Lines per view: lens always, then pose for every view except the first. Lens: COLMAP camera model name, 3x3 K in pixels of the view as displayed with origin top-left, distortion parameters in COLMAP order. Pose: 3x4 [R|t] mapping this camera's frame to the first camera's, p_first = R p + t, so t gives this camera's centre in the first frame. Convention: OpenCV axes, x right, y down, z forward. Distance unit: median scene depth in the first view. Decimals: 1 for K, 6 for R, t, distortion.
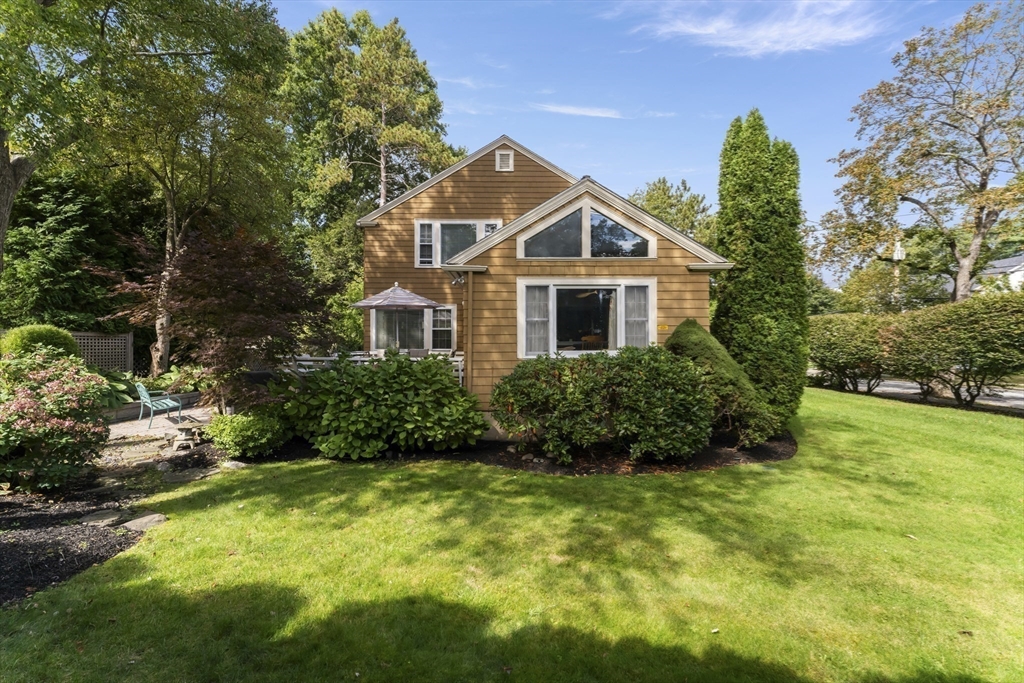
lens RADIAL K [[421.7, 0, 512.0], [0, 421.7, 341.5], [0, 0, 1]] dist [0.002479, 0.000140]
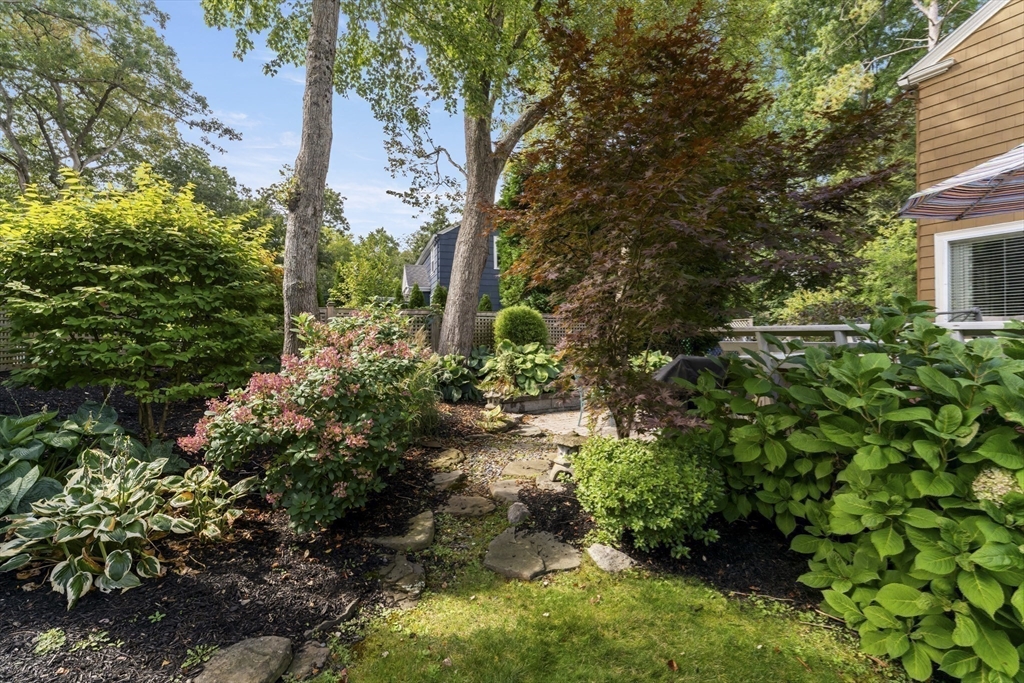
lens RADIAL K [[439.1, 0, 512.0], [0, 439.1, 341.5], [0, 0, 1]] dist [0.000772, 0.000164]
pose [[0.506927, 0.000521, -0.861989, -0.237701], [0.006590, 0.999968, 0.004480, 0.049045], [0.861964, -0.007952, 0.506907, 0.517001]]
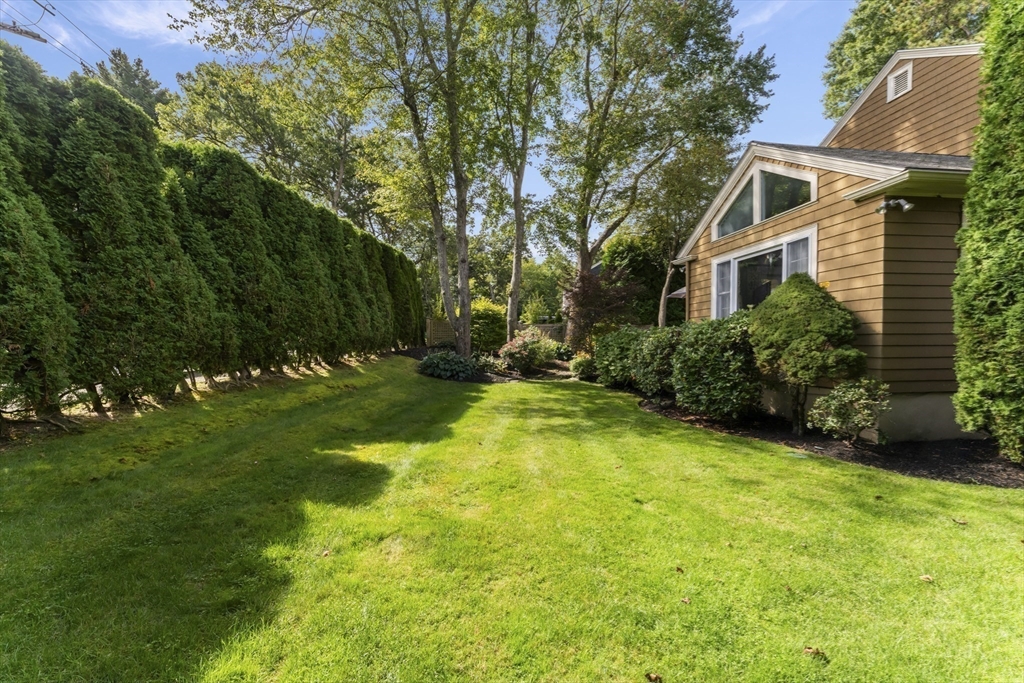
lens RADIAL K [[413.9, 0, 512.0], [0, 413.9, 341.5], [0, 0, 1]] dist [-0.000023, 0.000009]
pose [[0.124827, -0.000368, -0.992178, 1.061565], [0.004970, 0.999988, 0.000254, 0.071117], [0.992166, -0.004963, 0.124827, 0.318292]]
